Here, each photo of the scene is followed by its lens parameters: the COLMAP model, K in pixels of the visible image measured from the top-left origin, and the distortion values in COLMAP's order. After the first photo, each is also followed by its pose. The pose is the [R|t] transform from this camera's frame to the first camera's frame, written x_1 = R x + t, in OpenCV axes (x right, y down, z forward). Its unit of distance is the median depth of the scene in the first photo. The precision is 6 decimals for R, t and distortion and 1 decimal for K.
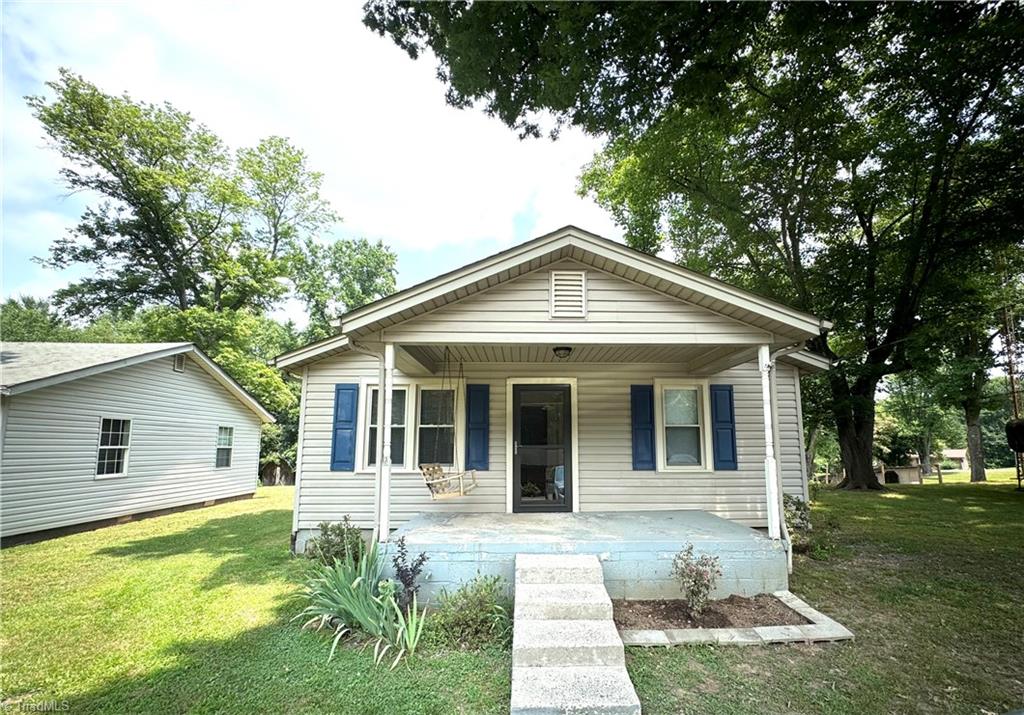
lens RADIAL K [[437.0, 0, 528.8], [0, 437.0, 393.4], [0, 0, 1]] dist [0.012914, 0.000187]
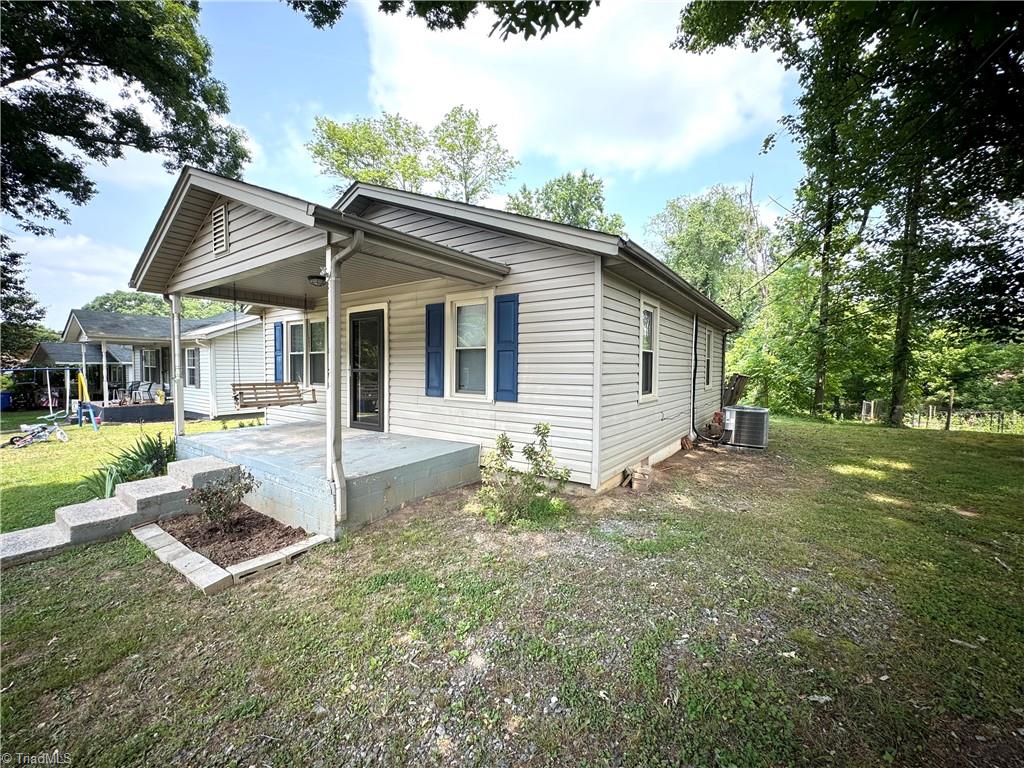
lens RADIAL K [[406.8, 0, 517.3], [0, 406.8, 387.5], [0, 0, 1]] dist [0.008226, 0.000413]
pose [[0.804283, 0.036823, -0.593104, 0.905063], [0.063818, 0.986954, 0.147816, 0.038314], [0.590810, -0.156736, 0.791440, 0.413774]]
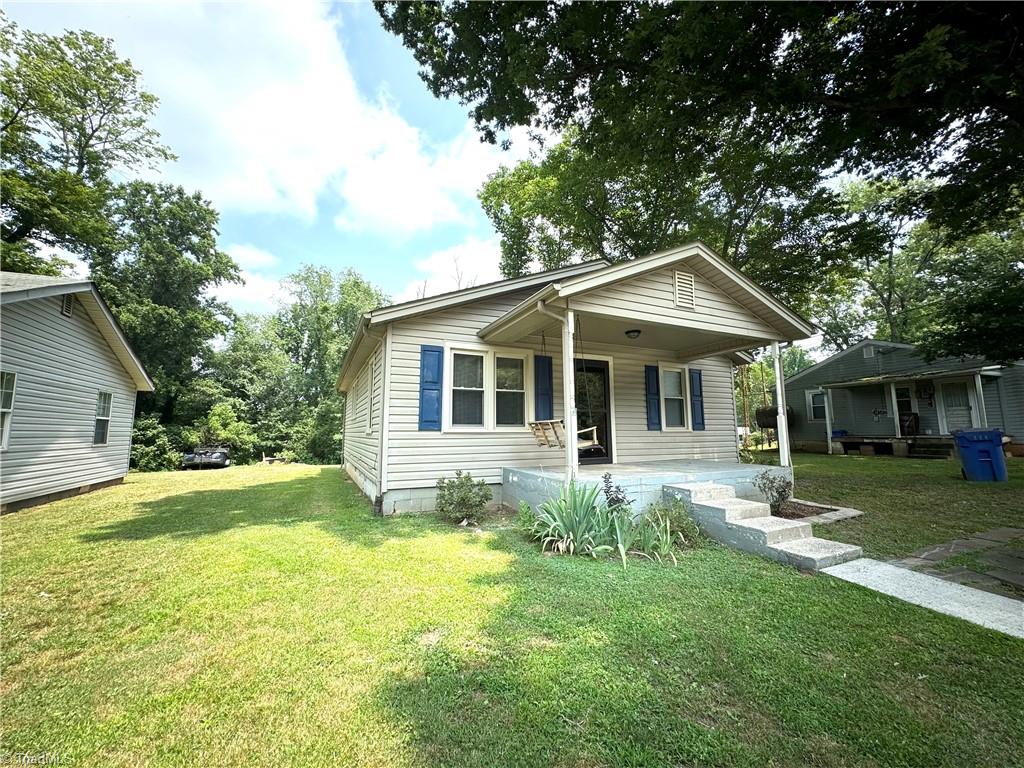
lens RADIAL K [[406.8, 0, 512.5], [0, 406.8, 380.9], [0, 0, 1]] dist [0.008226, 0.000413]
pose [[0.911262, 0.048601, 0.408950, -0.622202], [-0.045182, 0.998816, -0.018023, 0.067709], [-0.409342, -0.002054, 0.912379, 0.058491]]
